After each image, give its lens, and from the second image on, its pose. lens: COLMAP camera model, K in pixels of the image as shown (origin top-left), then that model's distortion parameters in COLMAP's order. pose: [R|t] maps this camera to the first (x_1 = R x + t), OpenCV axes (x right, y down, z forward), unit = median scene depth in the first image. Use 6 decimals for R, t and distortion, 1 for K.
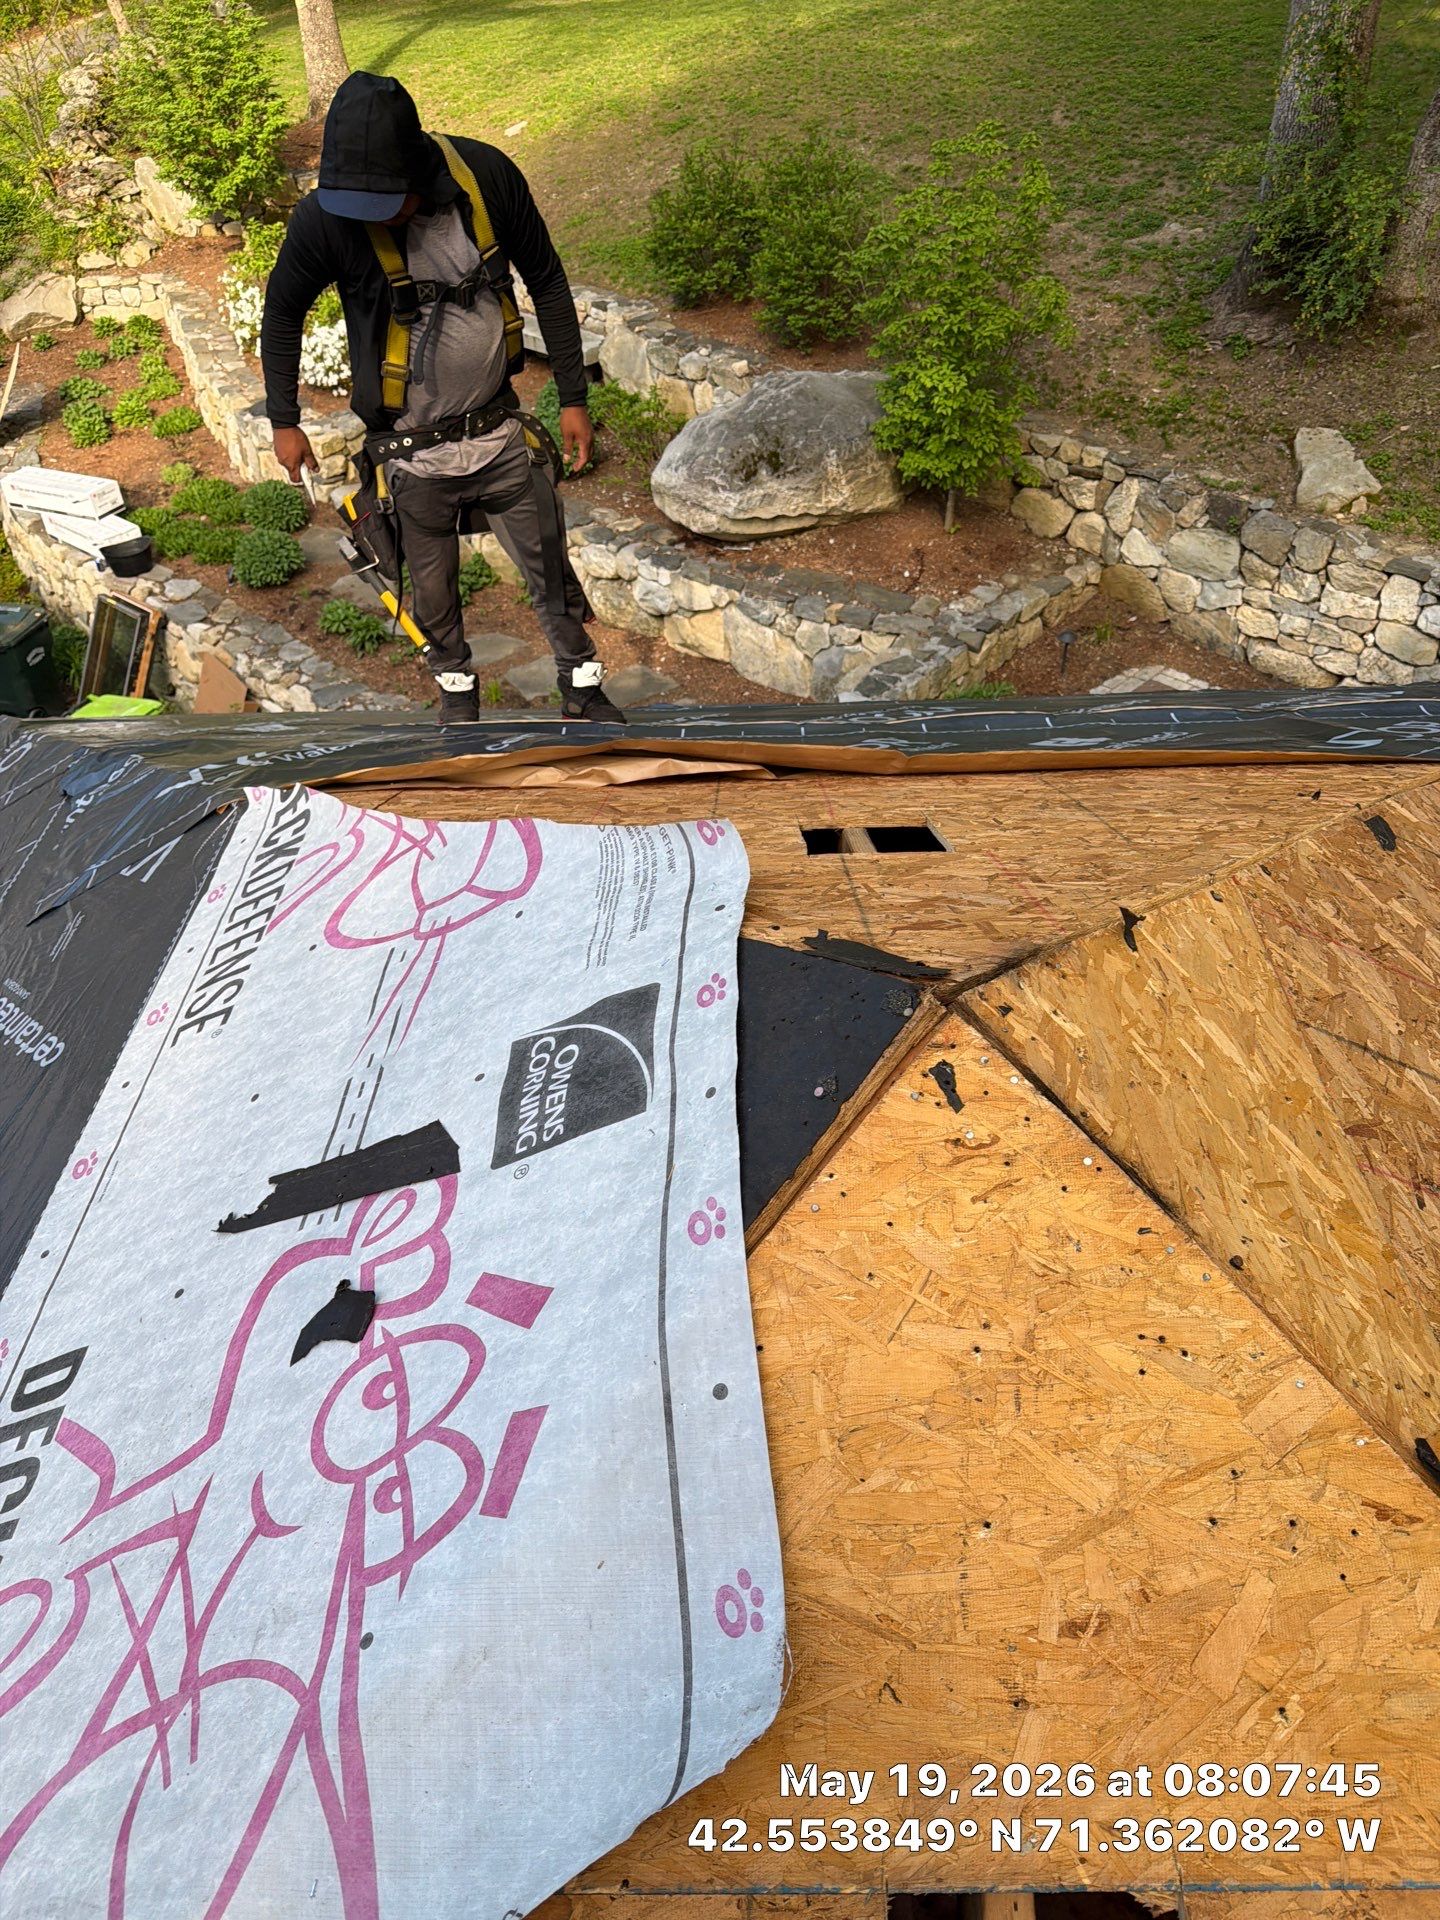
lens RADIAL K [[1355.9, 0, 702.8], [0, 1355.9, 960.8], [0, 0, 1]] dist [0.063260, -0.060504]
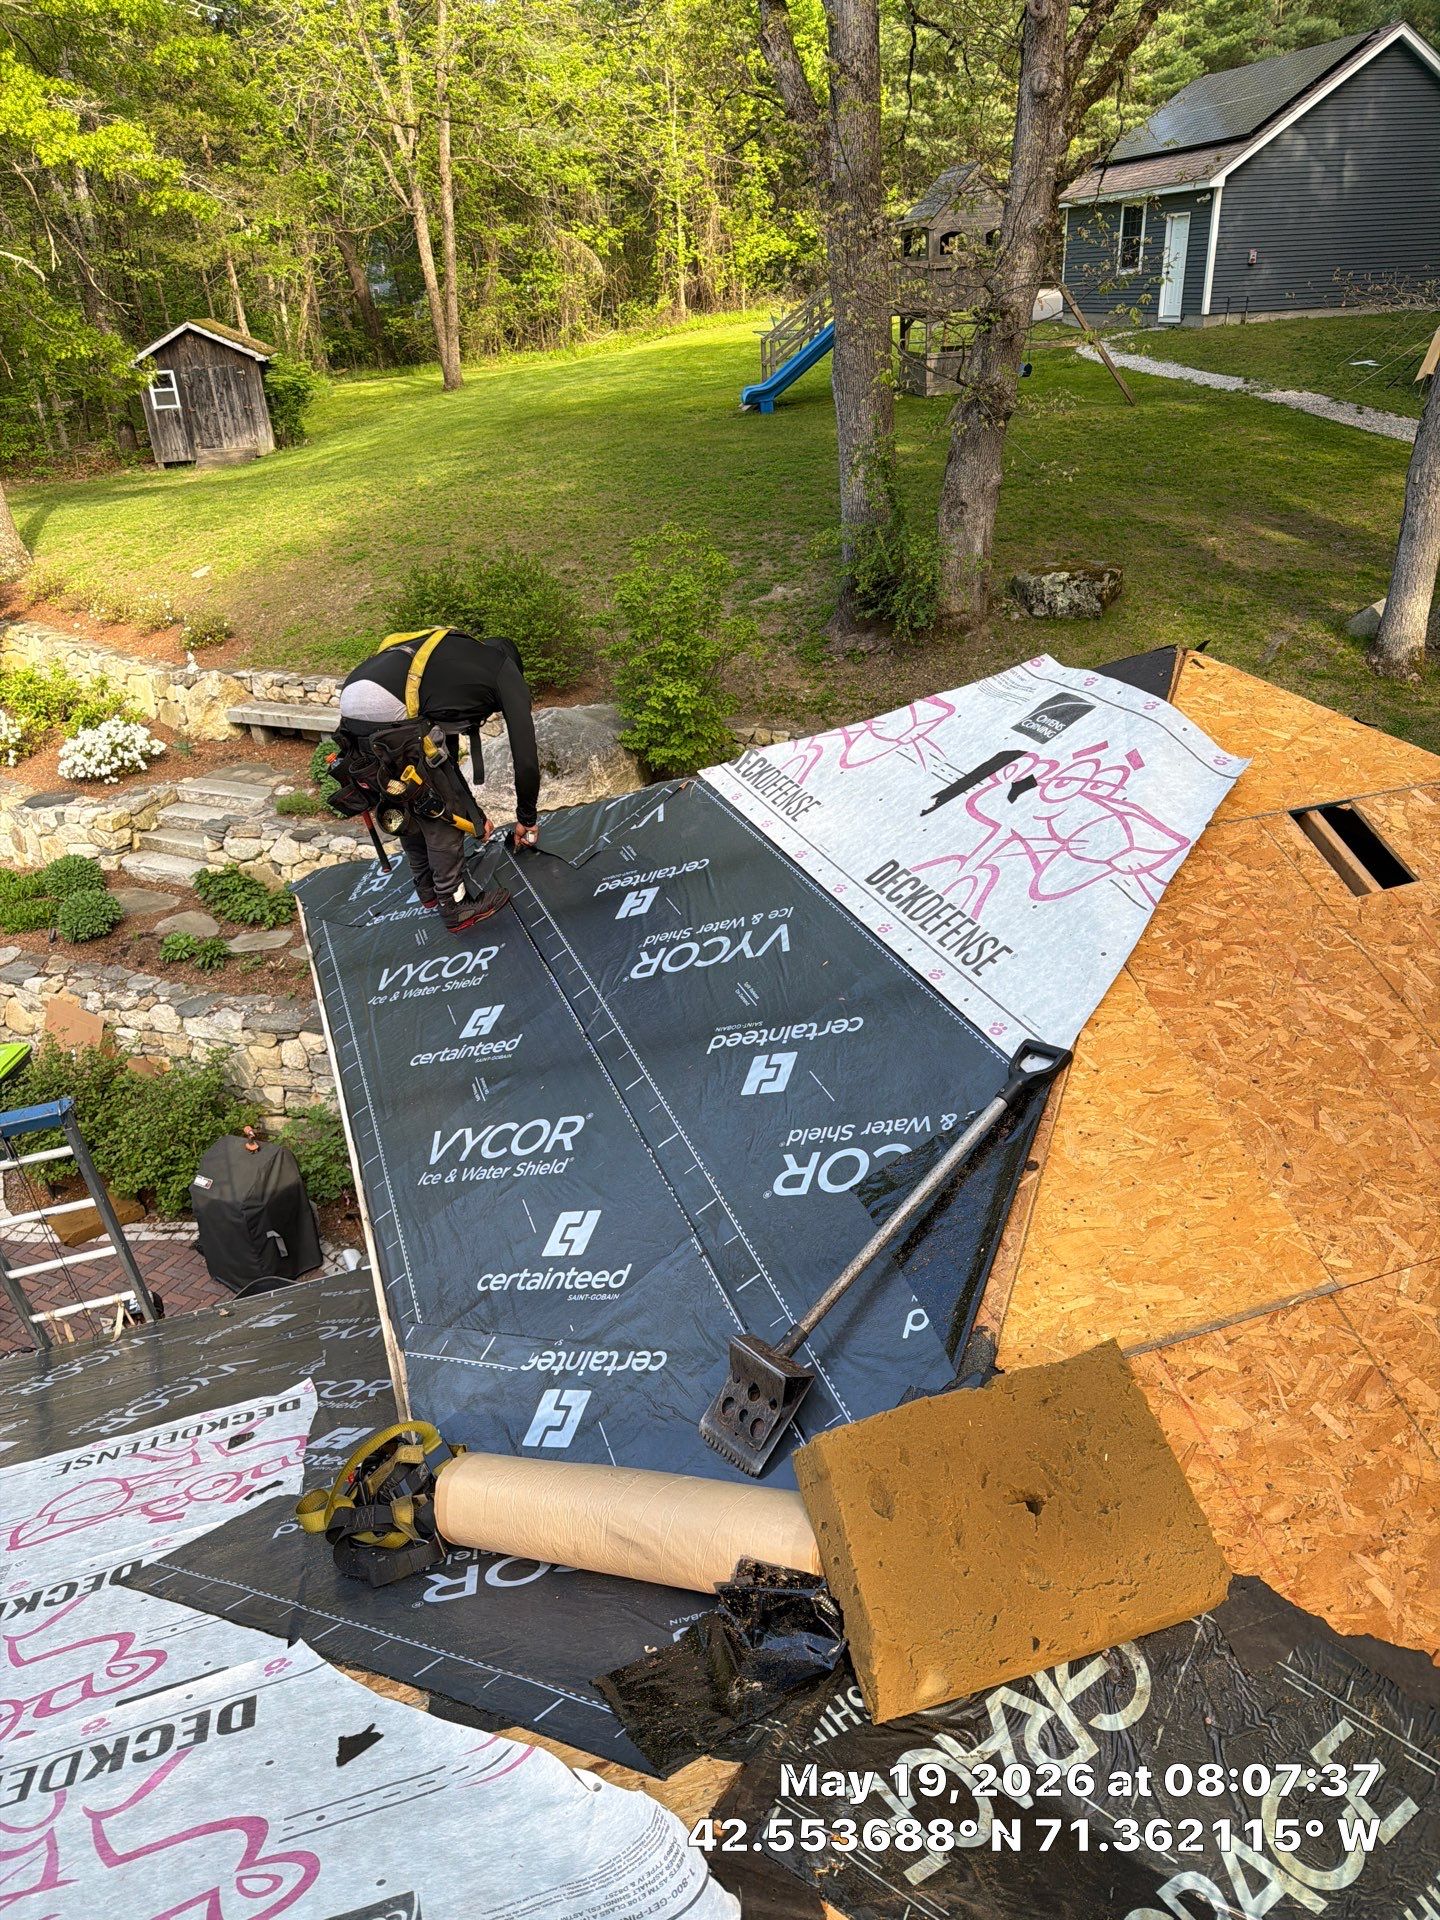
lens RADIAL K [[1271.0, 0, 720.0], [0, 1271.0, 960.0], [0, 0, 1]] dist [0.218910, -0.385236]
pose [[0.945342, -0.163876, 0.281911, -0.164691], [0.228143, 0.950100, -0.212744, 0.101262], [-0.232980, 0.265432, 0.935557, -0.128142]]
